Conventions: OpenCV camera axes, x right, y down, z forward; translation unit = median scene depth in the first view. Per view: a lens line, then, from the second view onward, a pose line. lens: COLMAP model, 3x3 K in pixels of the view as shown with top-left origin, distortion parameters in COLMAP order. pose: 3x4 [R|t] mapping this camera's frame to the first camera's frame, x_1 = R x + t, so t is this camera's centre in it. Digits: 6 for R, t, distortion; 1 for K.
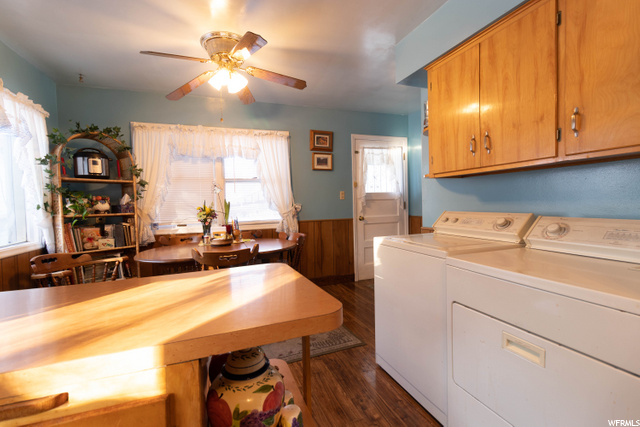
lens RADIAL K [[294.9, 0, 320.6], [0, 294.9, 212.5], [0, 0, 1]] dist [0.004142, -0.000693]
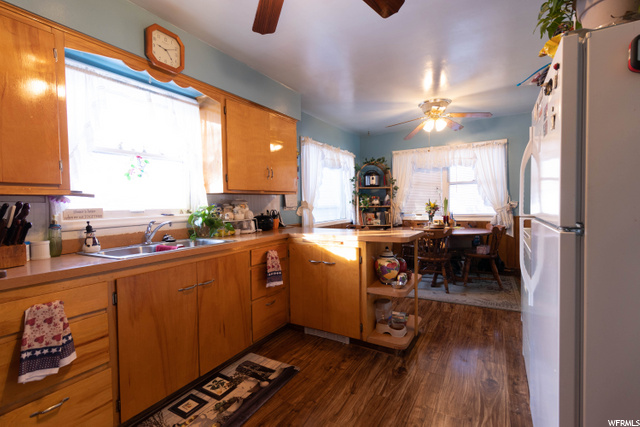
lens RADIAL K [[294.9, 0, 319.9], [0, 294.9, 212.0], [0, 0, 1]] dist [0.004142, -0.000693]
pose [[0.627514, 0.039419, -0.777607, 0.441761], [-0.022916, 0.999220, 0.032160, -0.008182], [0.778268, -0.002361, 0.627928, -0.391991]]
